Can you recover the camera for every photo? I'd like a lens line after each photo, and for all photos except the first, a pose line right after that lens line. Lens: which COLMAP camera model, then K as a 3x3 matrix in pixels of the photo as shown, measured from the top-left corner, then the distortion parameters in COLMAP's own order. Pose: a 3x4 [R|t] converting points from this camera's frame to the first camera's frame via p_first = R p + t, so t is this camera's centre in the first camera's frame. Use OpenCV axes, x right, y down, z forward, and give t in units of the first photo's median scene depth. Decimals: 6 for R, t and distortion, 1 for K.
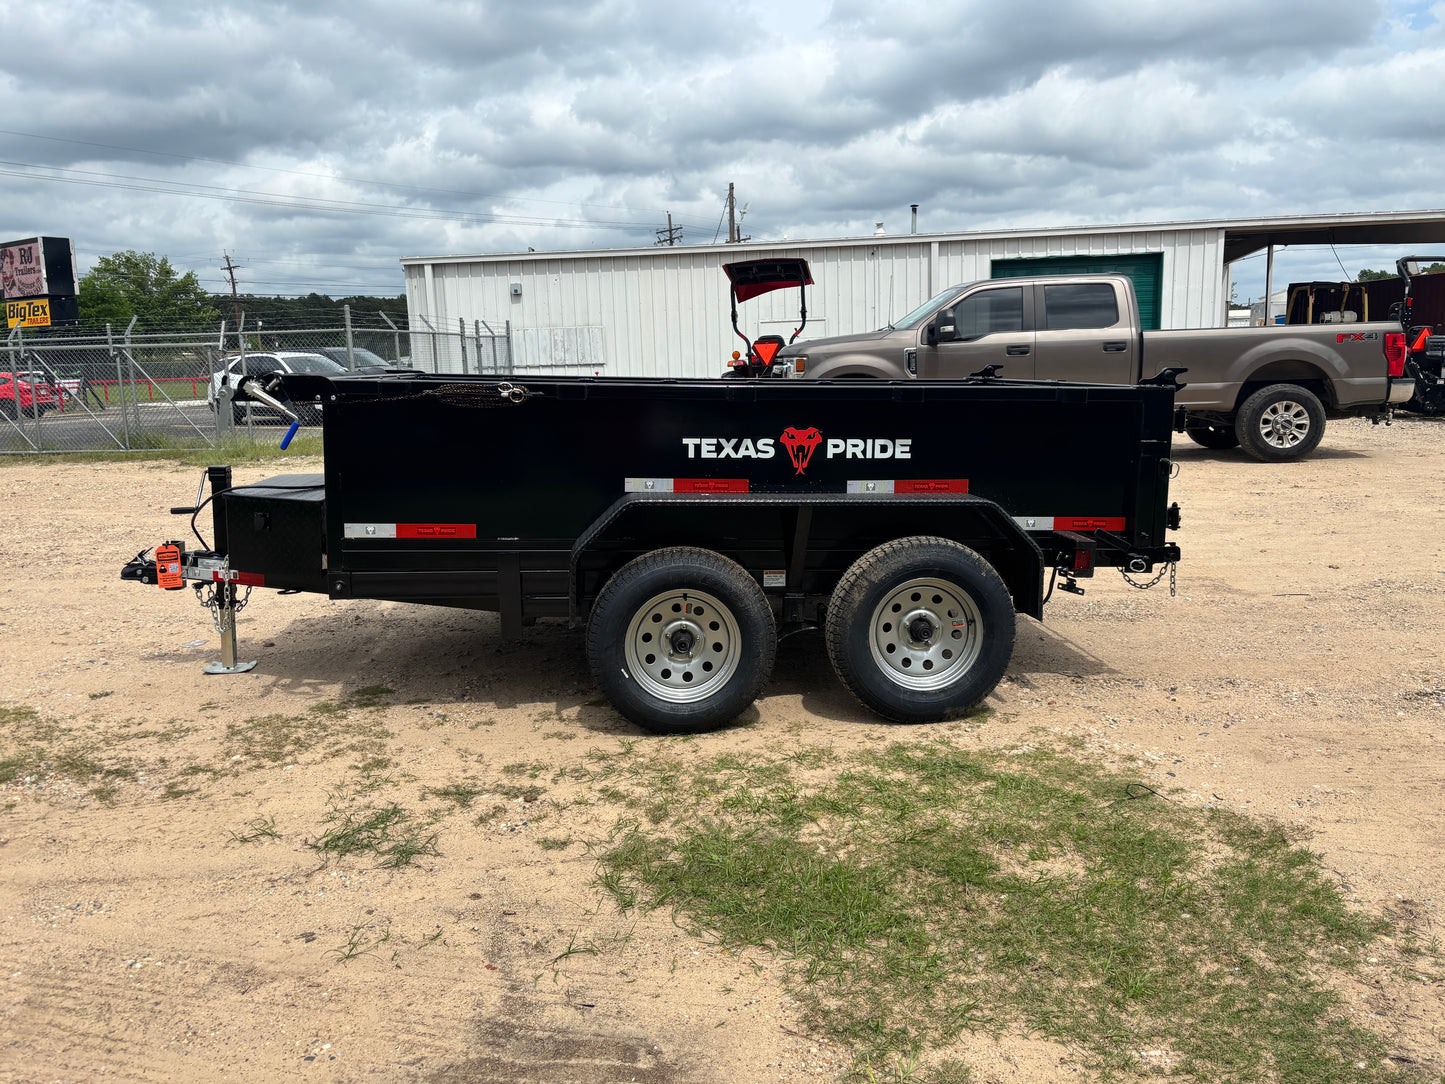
lens RADIAL K [[1097.4, 0, 716.2], [0, 1097.4, 491.9], [0, 0, 1]] dist [0.037867, -0.037043]
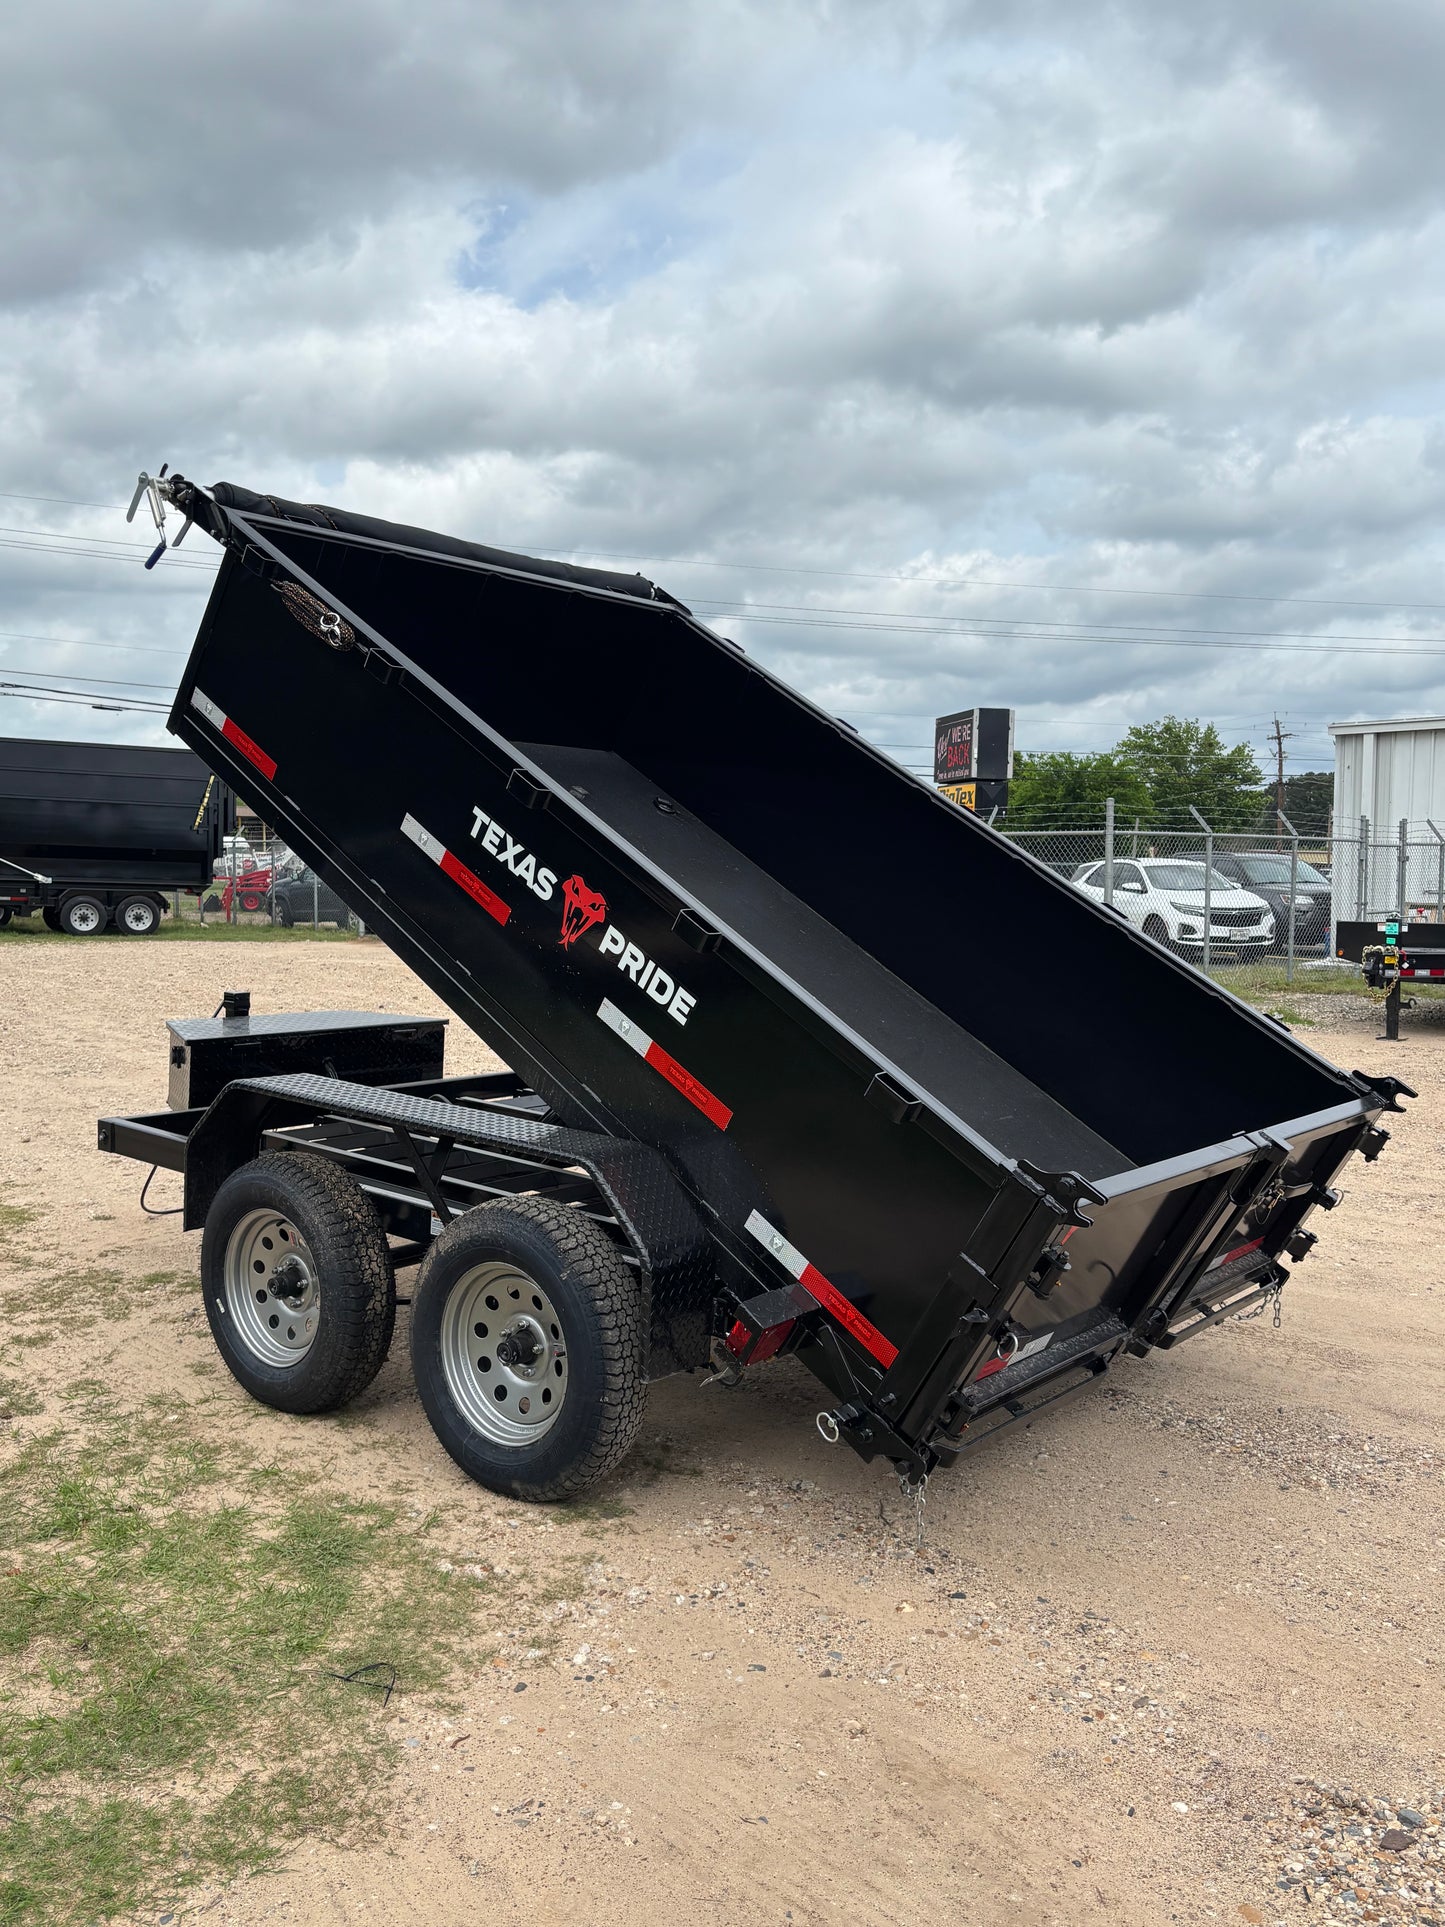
lens RADIAL K [[1597.6, 0, 748.7], [0, 1597.6, 996.0], [0, 0, 1]] dist [0.059106, -0.075063]
pose [[0.727112, 0.096549, -0.679695, 0.902684], [-0.122963, 0.992367, 0.009422, -0.101548], [0.675417, 0.076726, 0.733434, 0.400235]]
